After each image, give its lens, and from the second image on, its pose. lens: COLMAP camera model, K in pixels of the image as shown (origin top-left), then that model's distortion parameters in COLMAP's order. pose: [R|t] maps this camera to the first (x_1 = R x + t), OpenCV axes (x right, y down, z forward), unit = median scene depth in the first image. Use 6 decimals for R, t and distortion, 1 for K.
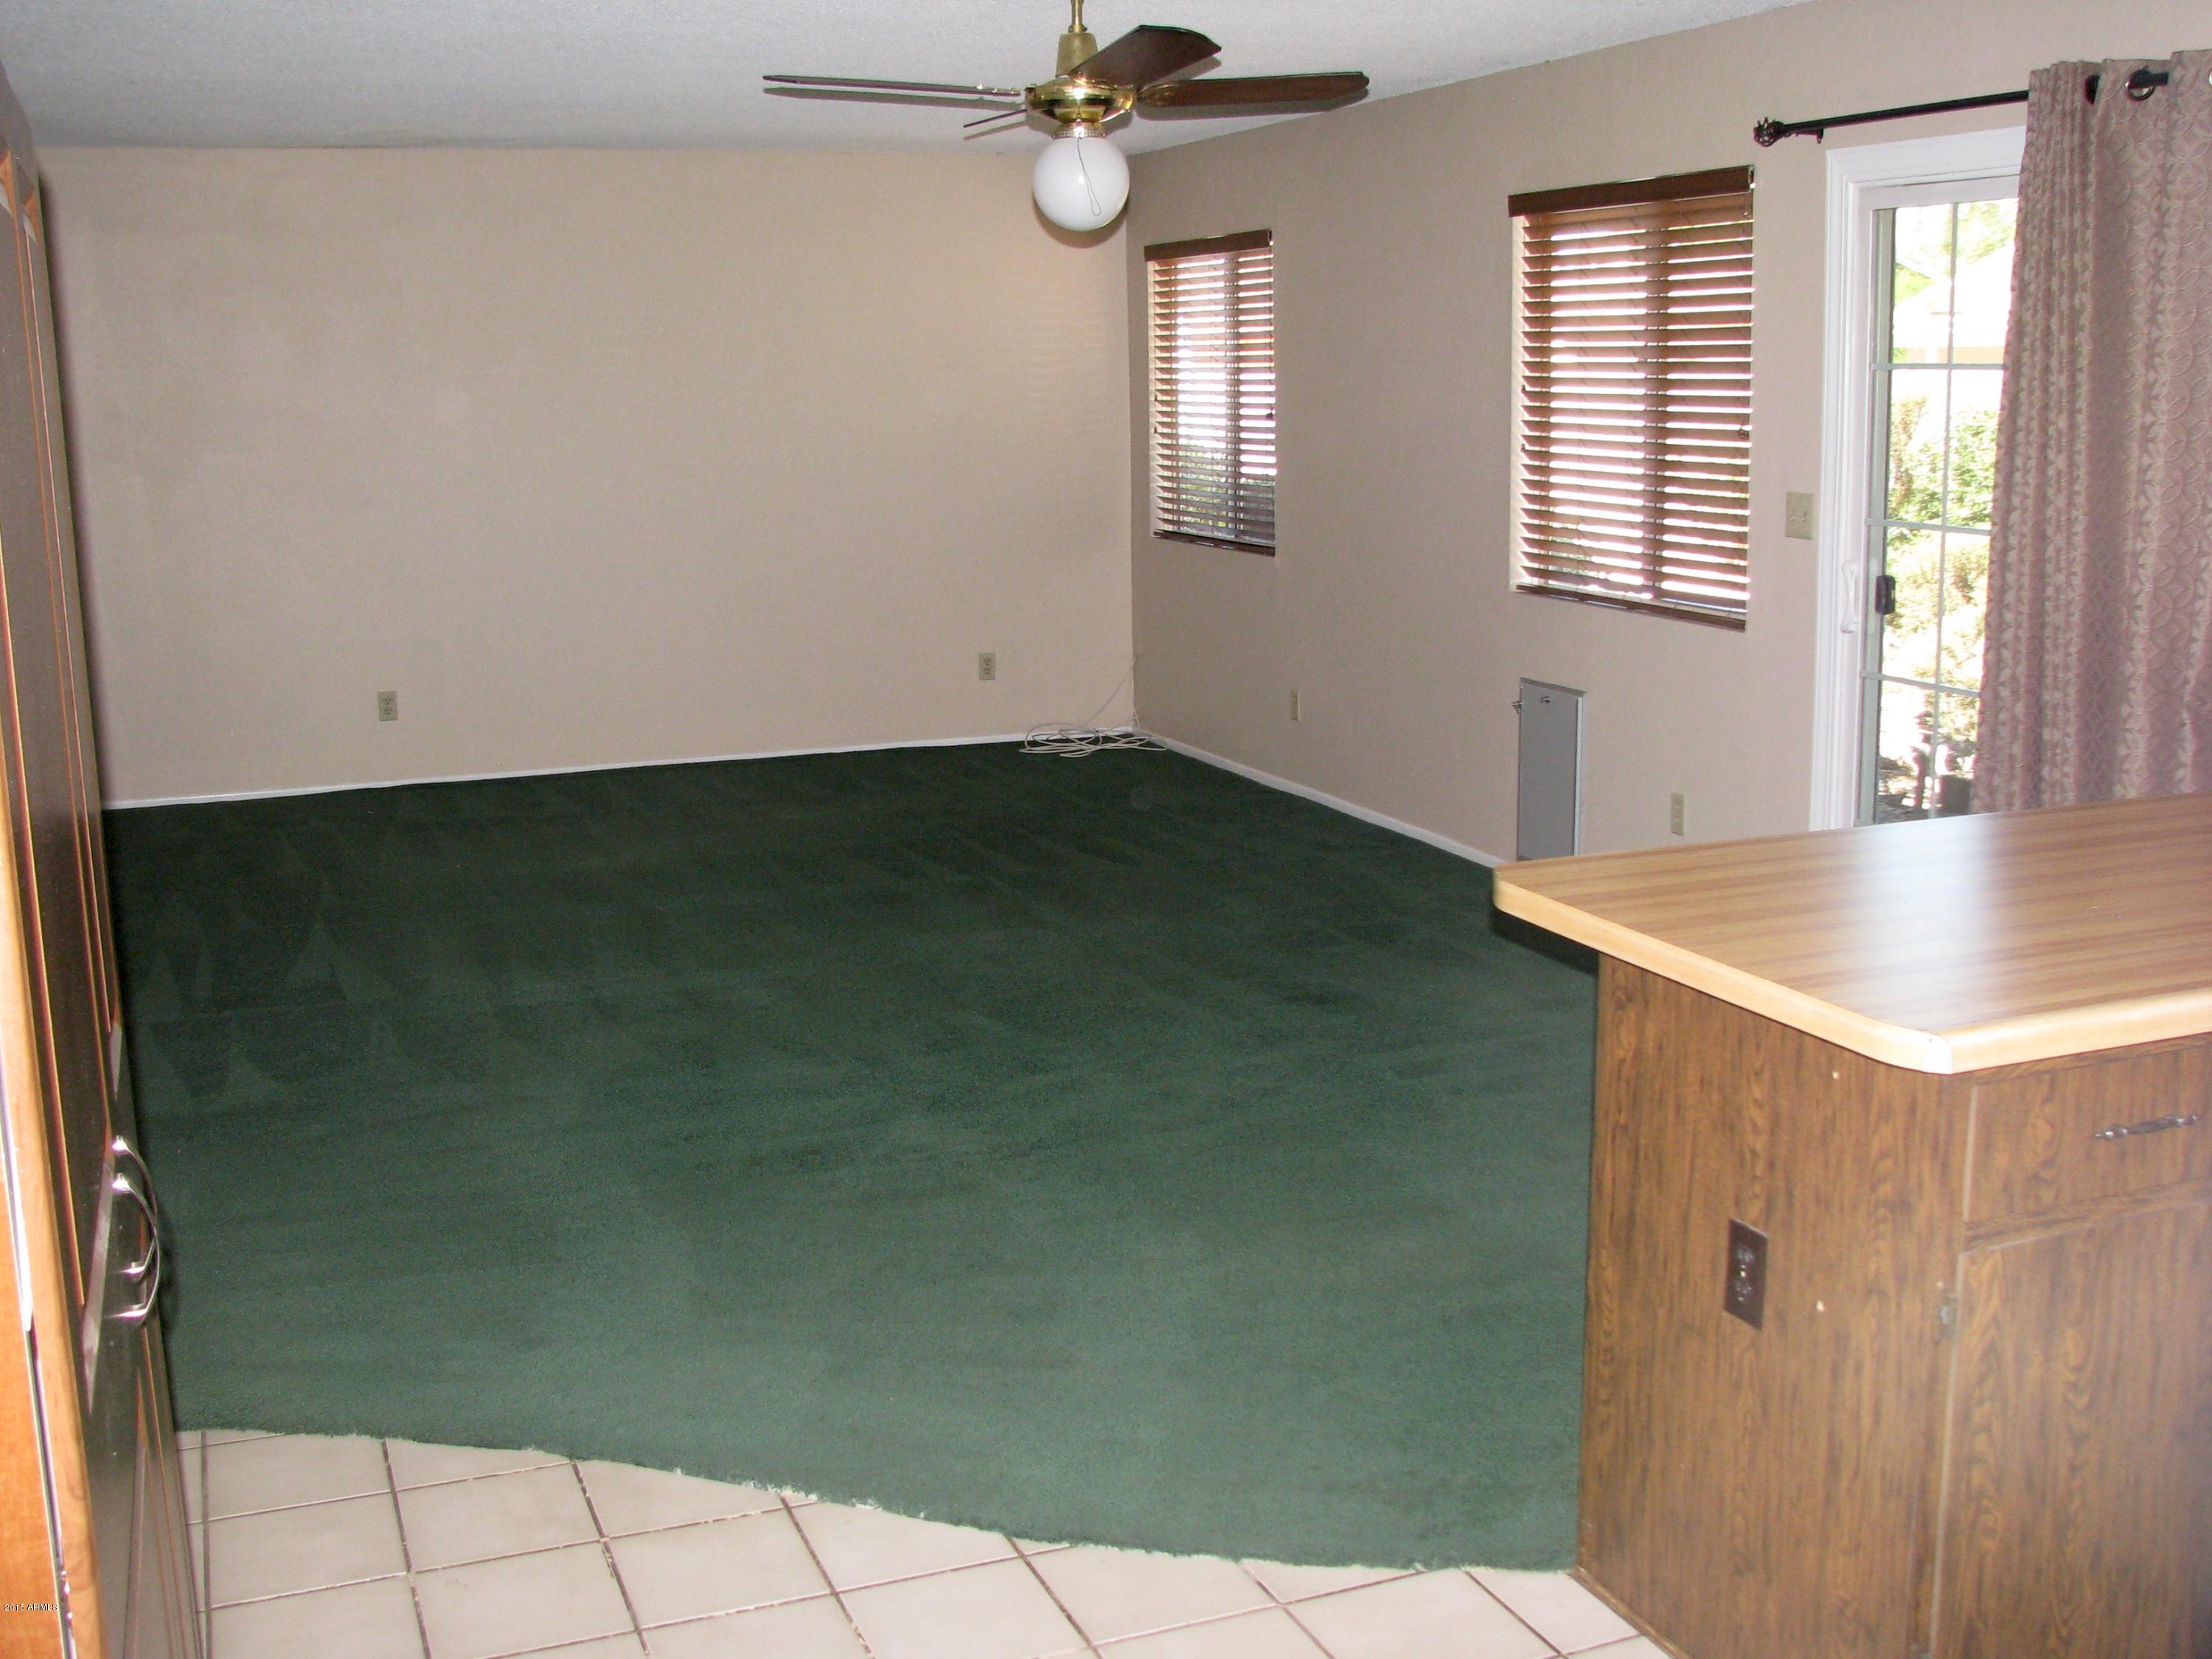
lens RADIAL K [[2337.7, 0, 1068.9], [0, 2337.7, 794.9], [0, 0, 1]] dist [-0.192661, 0.219746]
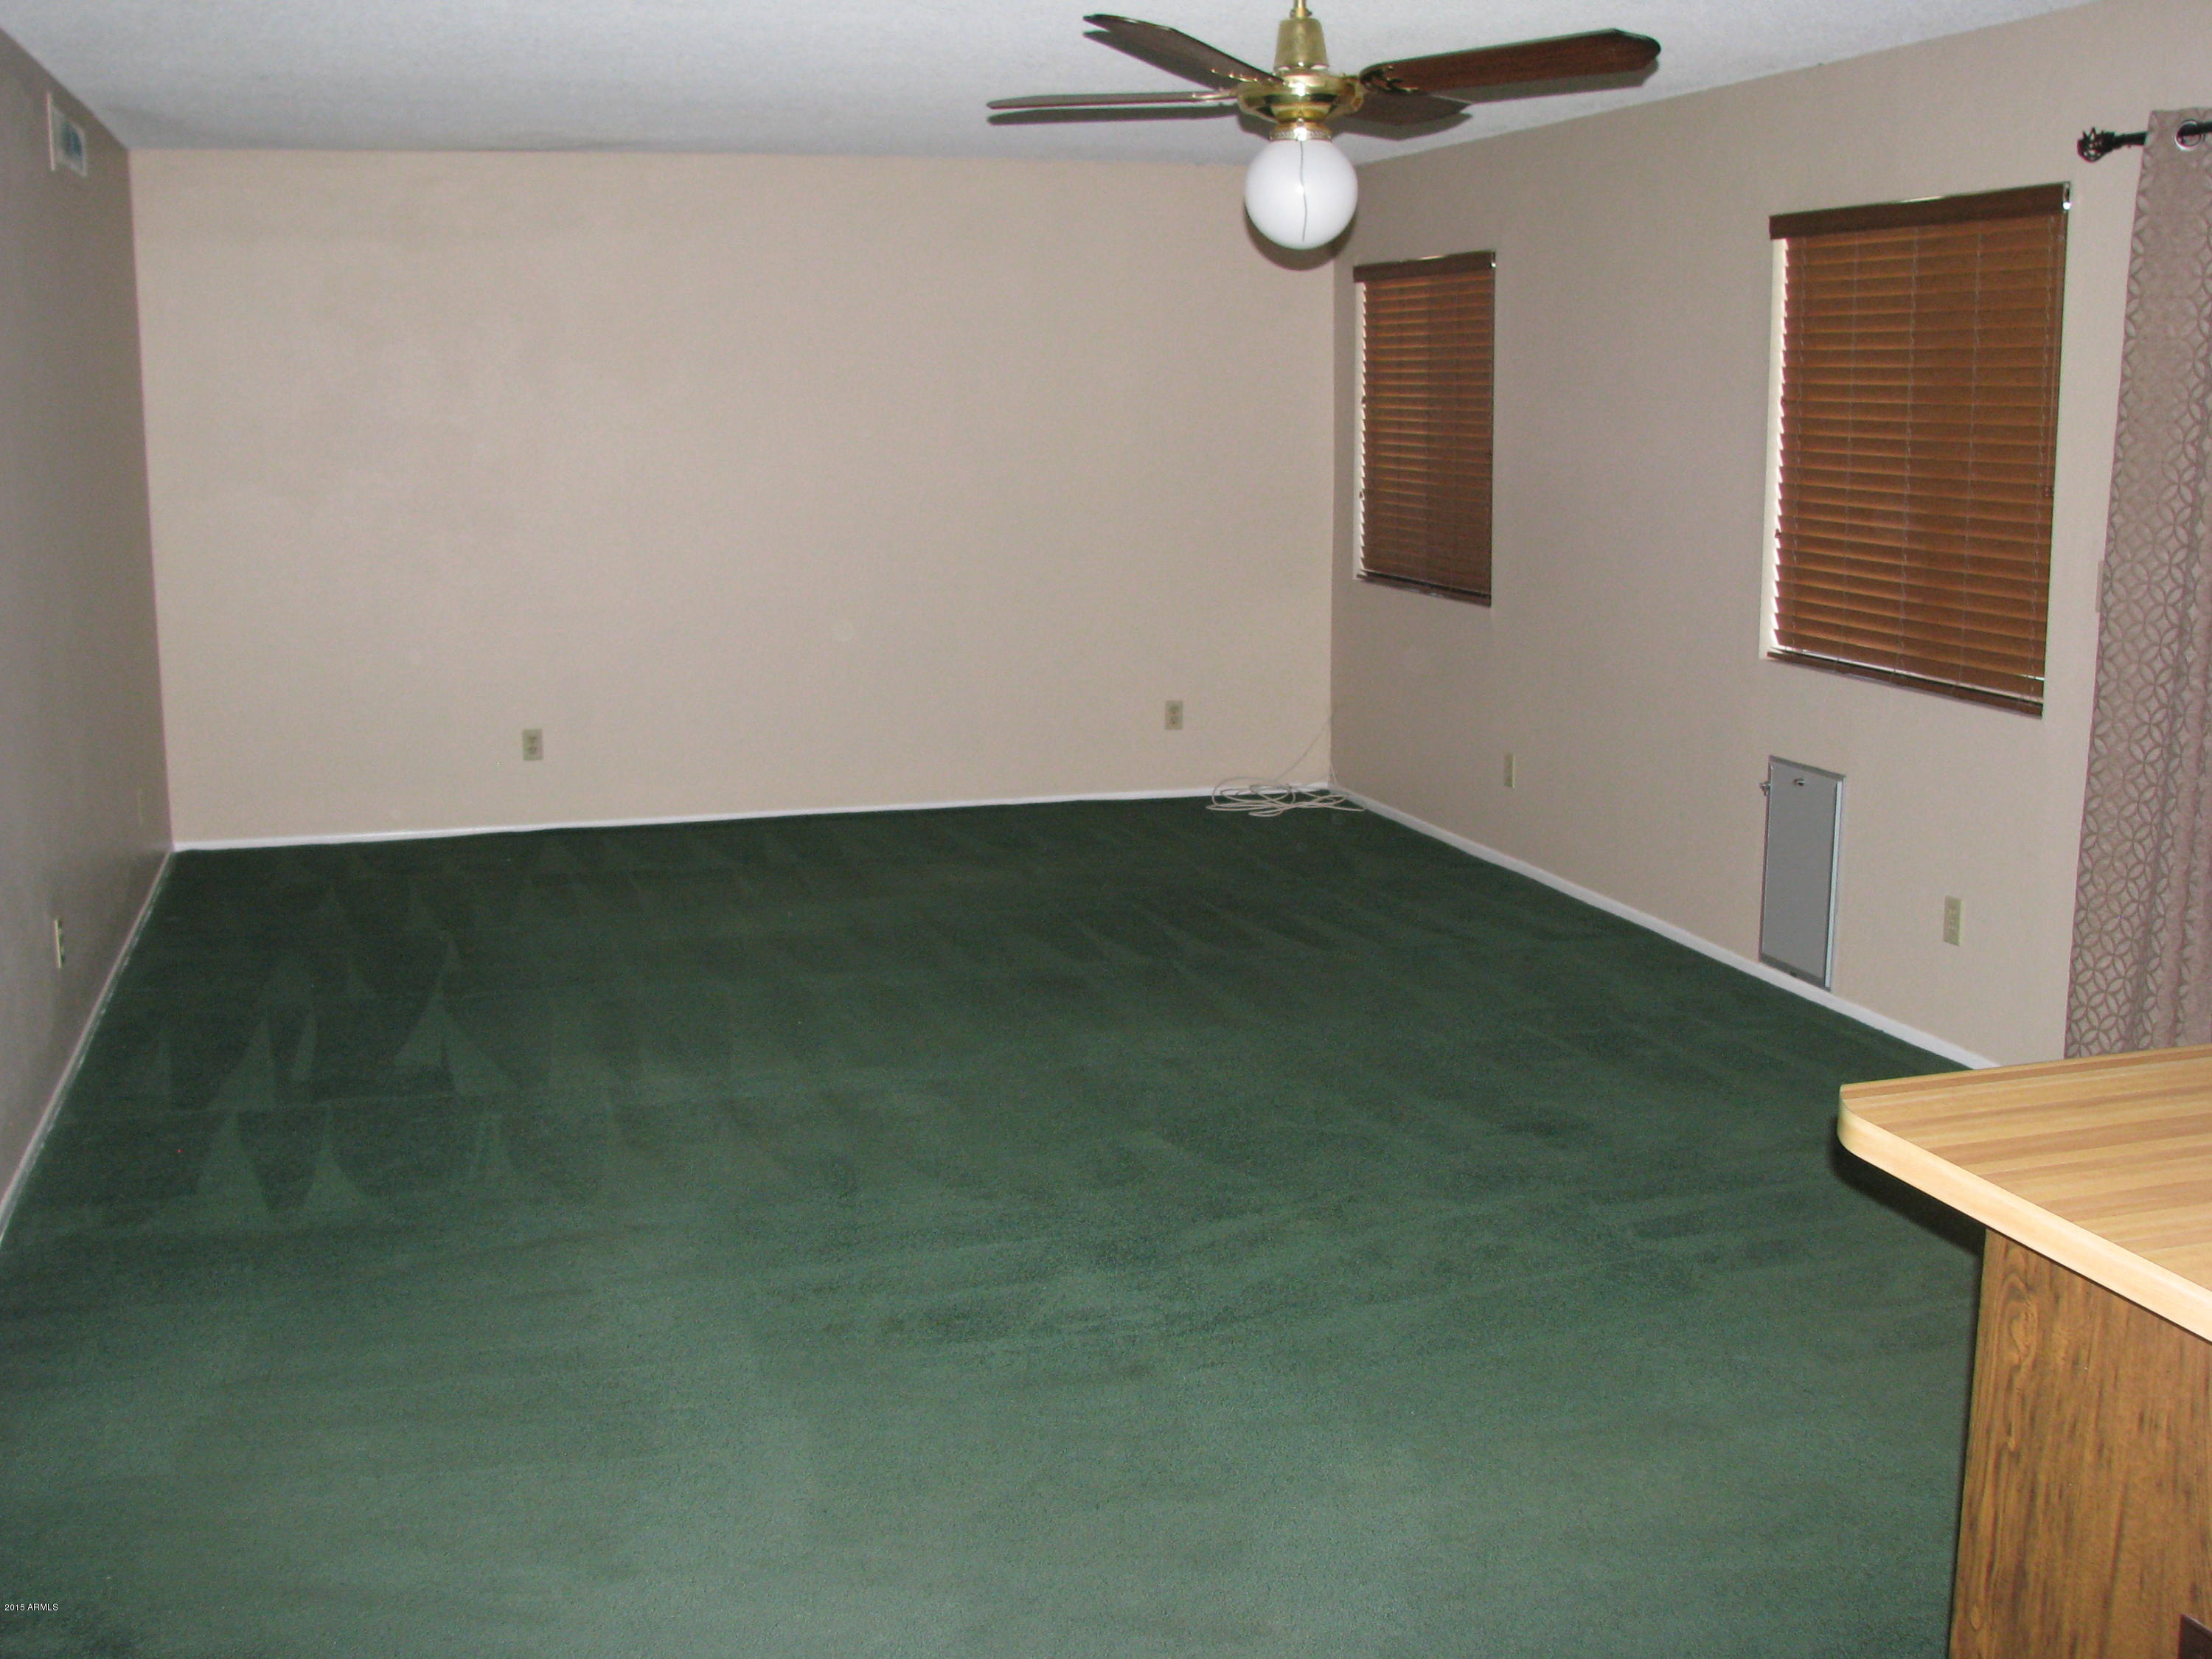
lens RADIAL K [[2337.7, 0, 1068.9], [0, 2337.7, 794.9], [0, 0, 1]] dist [-0.192661, 0.219746]
pose [[0.996729, 0.025505, -0.076687, -0.008798], [-0.026028, 0.999644, -0.005827, -0.032514], [0.076511, 0.007804, 0.997038, 0.133040]]
